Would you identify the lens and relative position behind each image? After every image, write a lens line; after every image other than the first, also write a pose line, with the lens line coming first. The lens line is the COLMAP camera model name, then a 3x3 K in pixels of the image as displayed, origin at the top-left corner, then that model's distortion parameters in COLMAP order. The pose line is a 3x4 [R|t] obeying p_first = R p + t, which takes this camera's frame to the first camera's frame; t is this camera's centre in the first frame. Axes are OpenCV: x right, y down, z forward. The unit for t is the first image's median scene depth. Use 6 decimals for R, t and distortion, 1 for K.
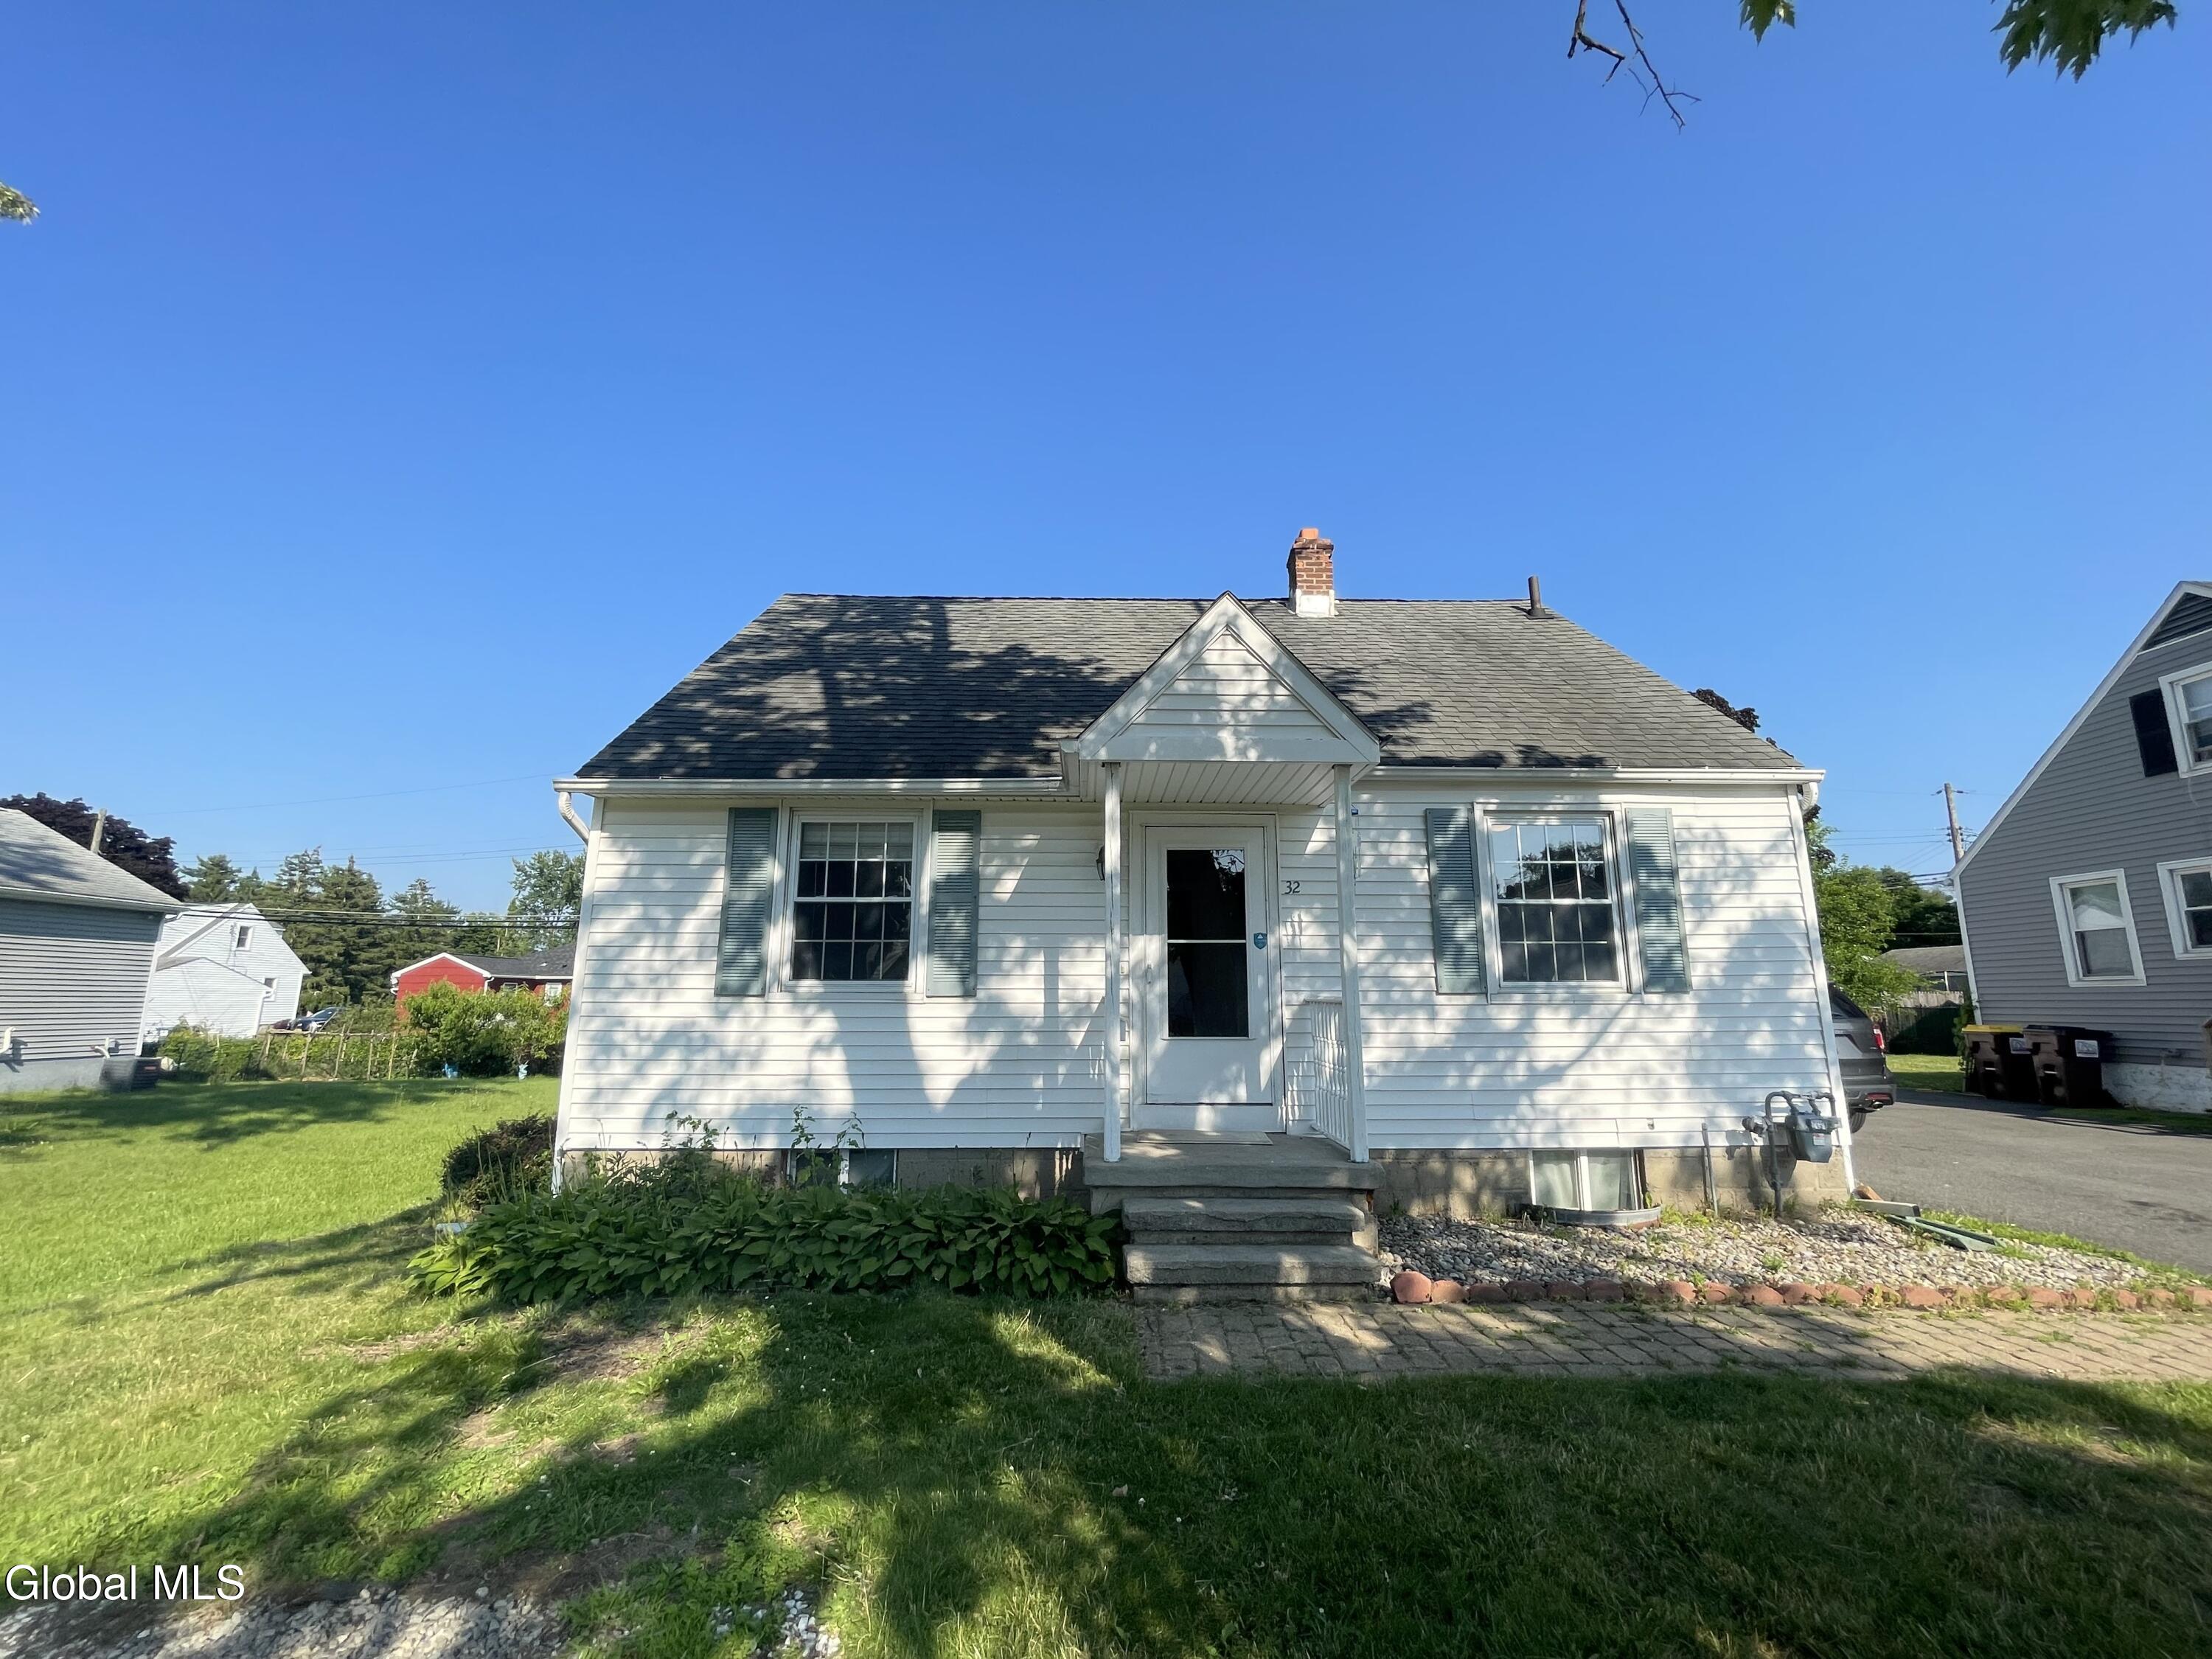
lens RADIAL K [[903.9, 0, 1107.5], [0, 903.9, 834.1], [0, 0, 1]] dist [-0.004537, 0.001380]
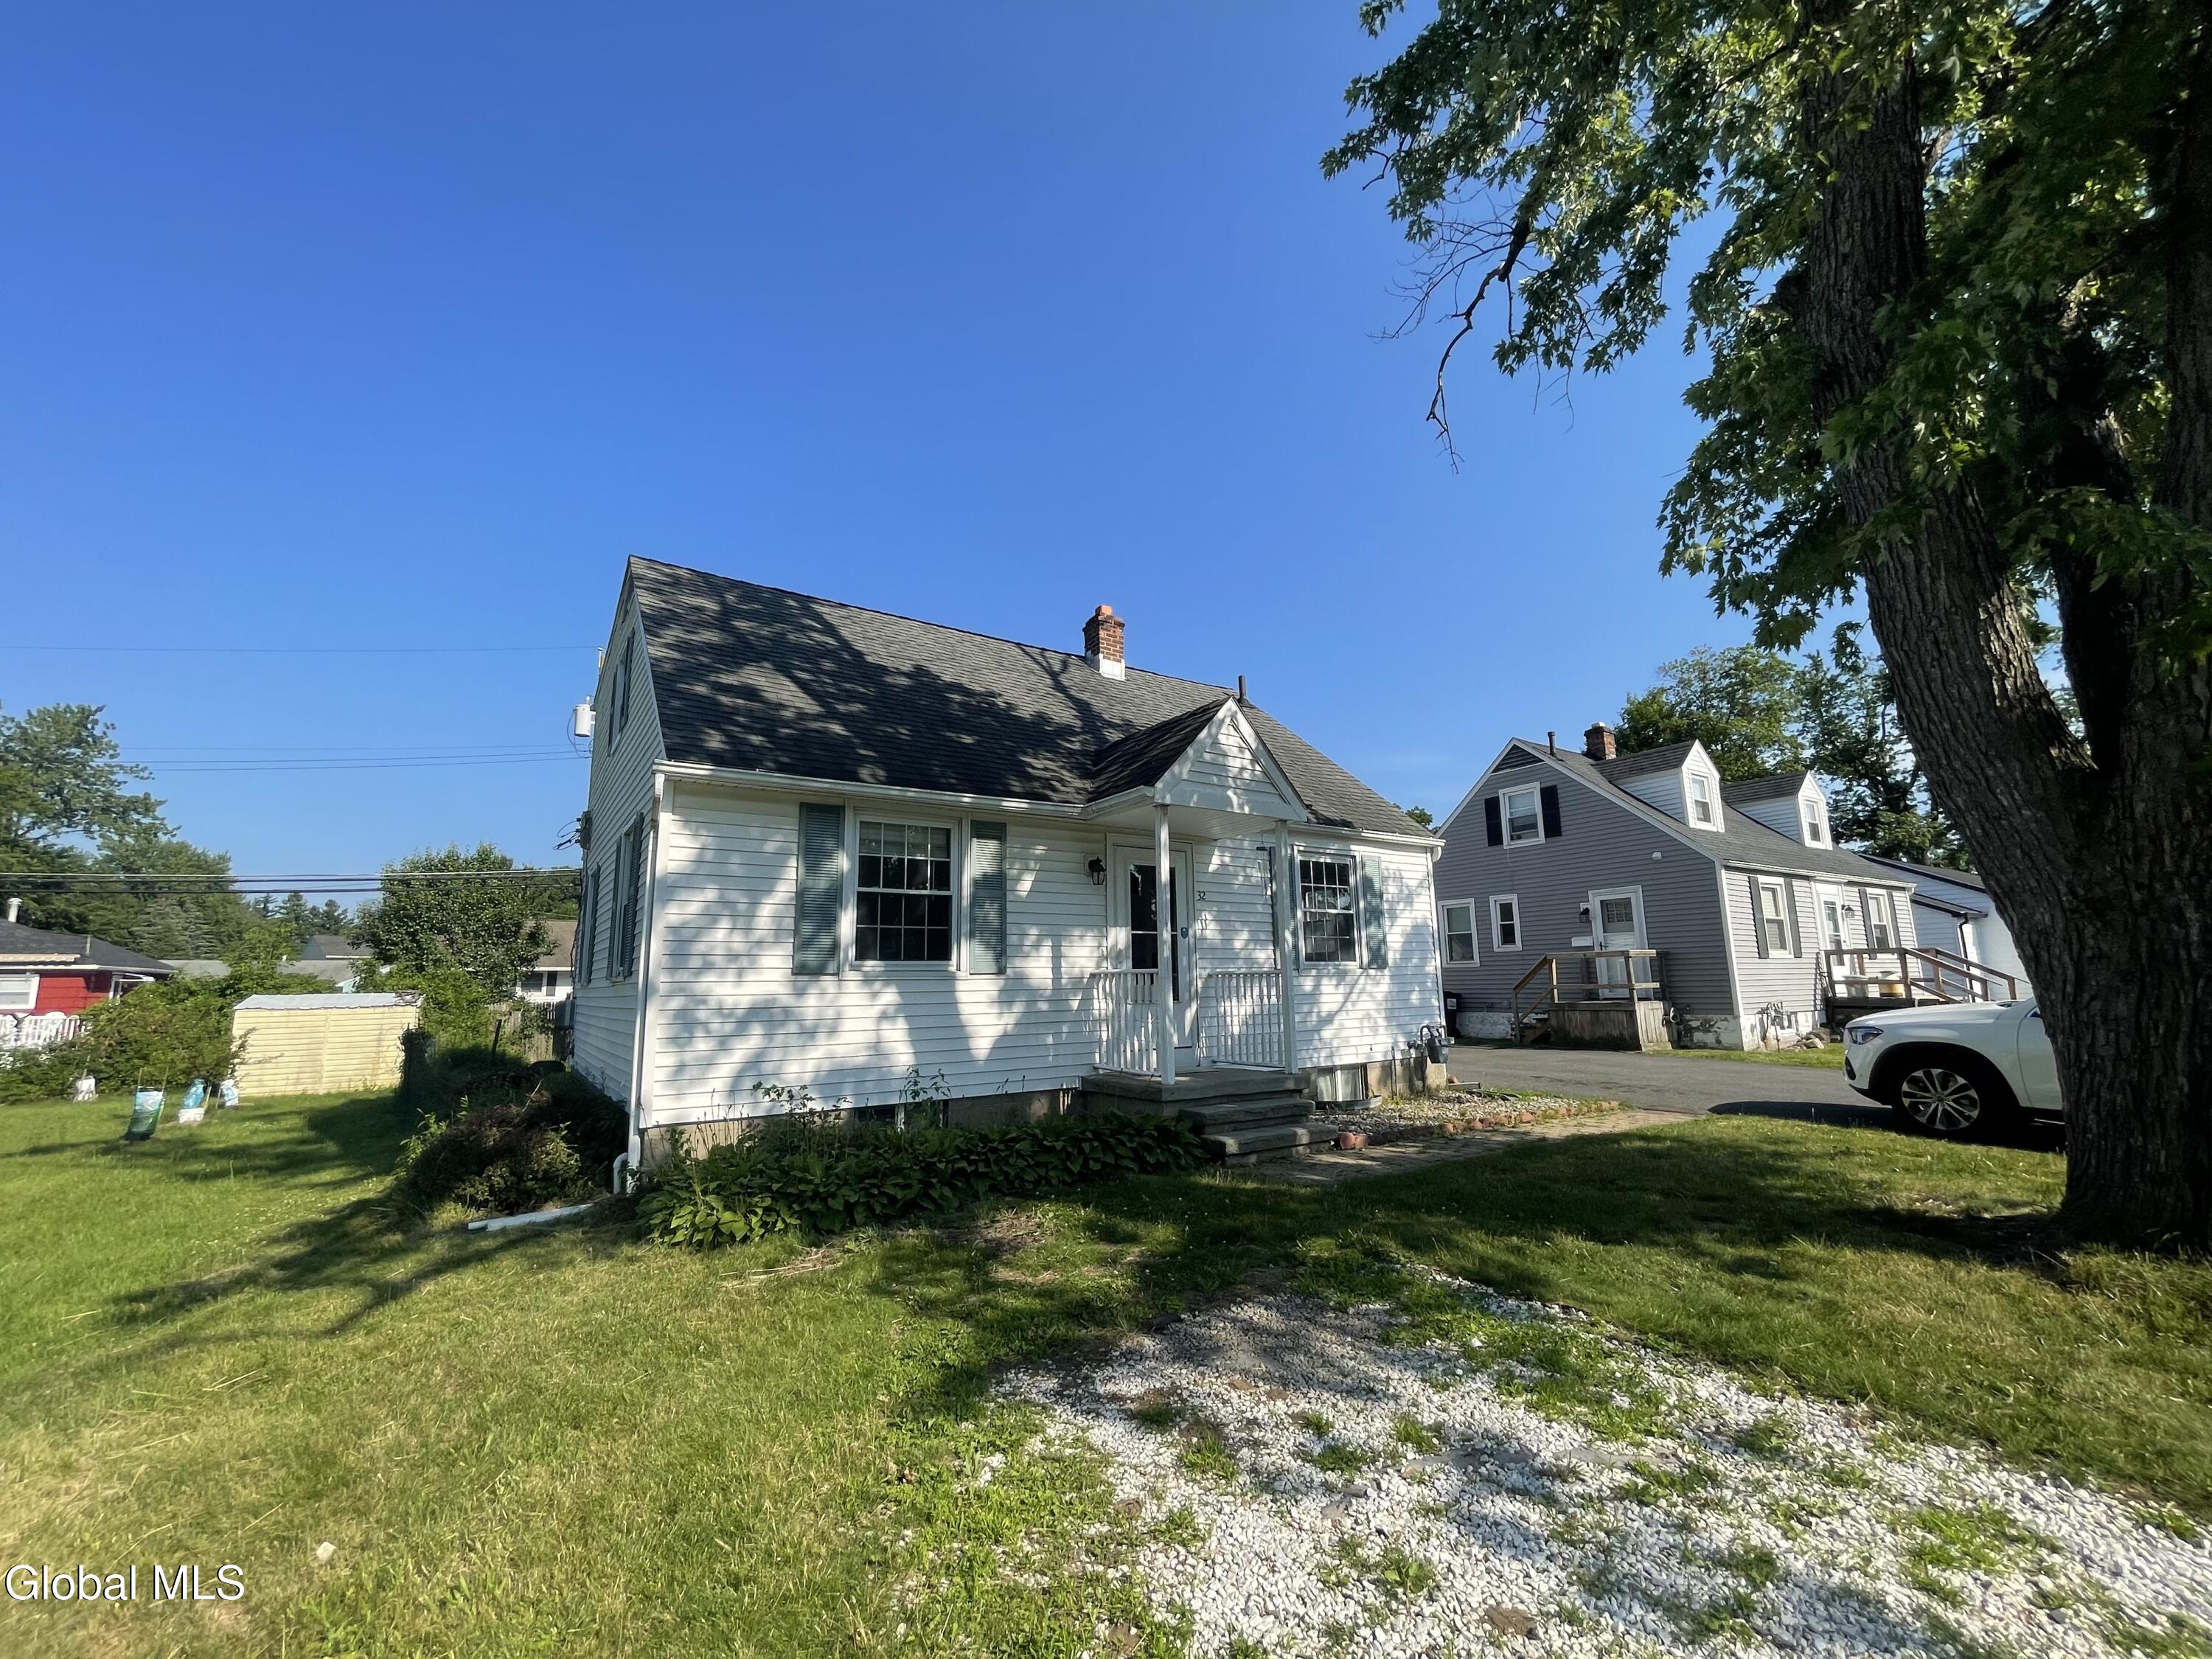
lens RADIAL K [[903.9, 0, 1104.2], [0, 903.9, 829.2], [0, 0, 1]] dist [-0.004537, 0.001380]
pose [[0.838846, 0.078478, 0.538683, -0.722592], [-0.081547, 0.996504, -0.018189, -0.006957], [-0.538227, -0.028670, 0.842312, -0.118012]]
